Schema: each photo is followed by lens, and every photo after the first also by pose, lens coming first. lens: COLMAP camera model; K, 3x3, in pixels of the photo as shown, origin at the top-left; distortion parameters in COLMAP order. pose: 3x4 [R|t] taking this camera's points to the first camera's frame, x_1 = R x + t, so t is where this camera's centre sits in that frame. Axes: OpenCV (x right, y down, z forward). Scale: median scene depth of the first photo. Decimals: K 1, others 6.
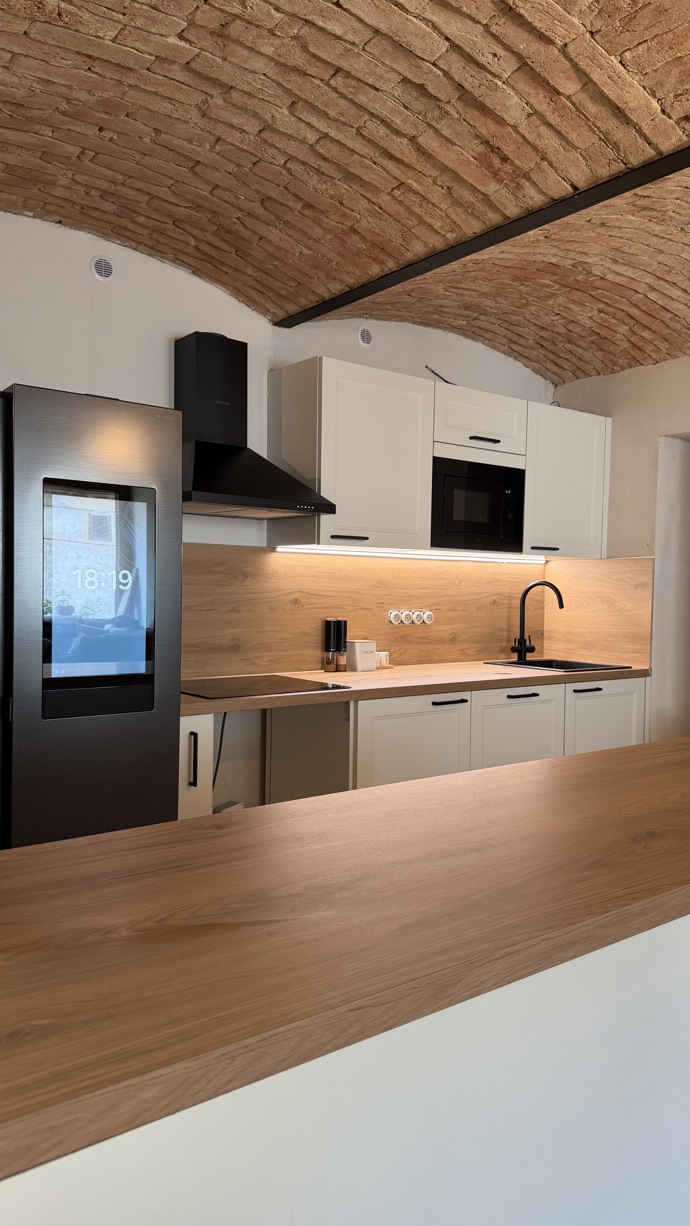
lens RADIAL K [[865.8, 0, 345.1], [0, 865.8, 619.9], [0, 0, 1]] dist [0.007653, 0.000582]
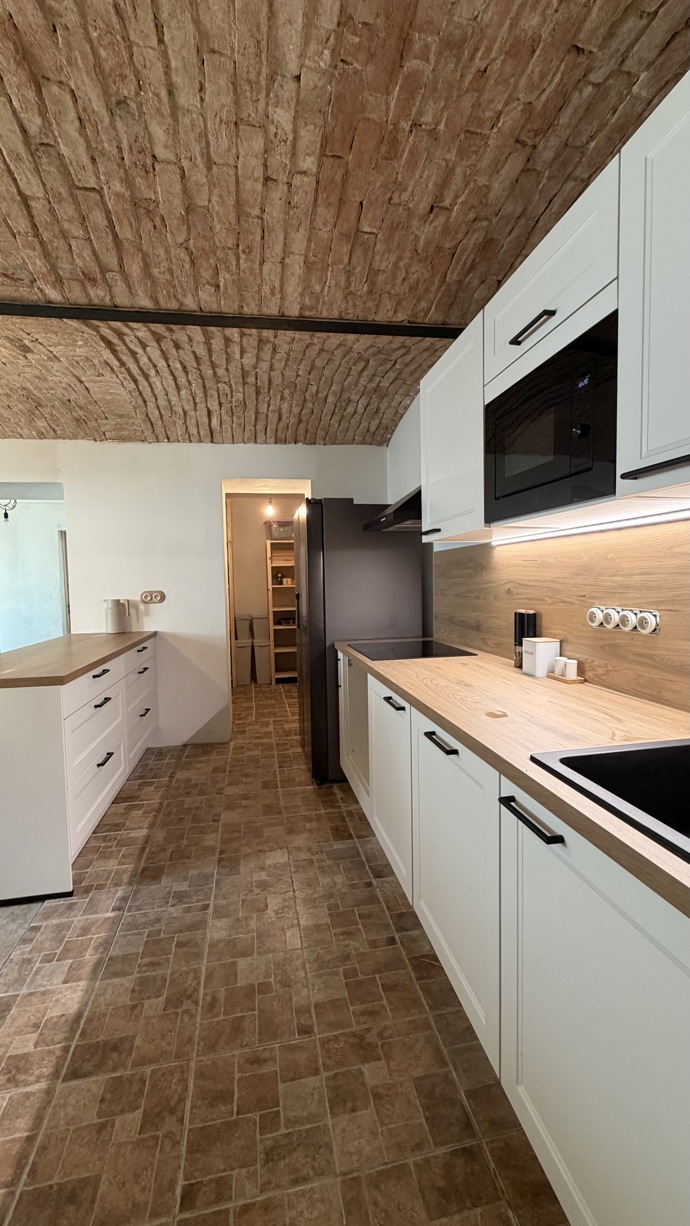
lens RADIAL K [[495.2, 0, 346.2], [0, 495.2, 602.6], [0, 0, 1]] dist [-0.003067, -0.000210]
pose [[-0.460106, 0.026227, -0.887476, 0.529219], [-0.032715, 0.998384, 0.046465, -0.027523], [0.887261, 0.050413, -0.458505, 1.047471]]
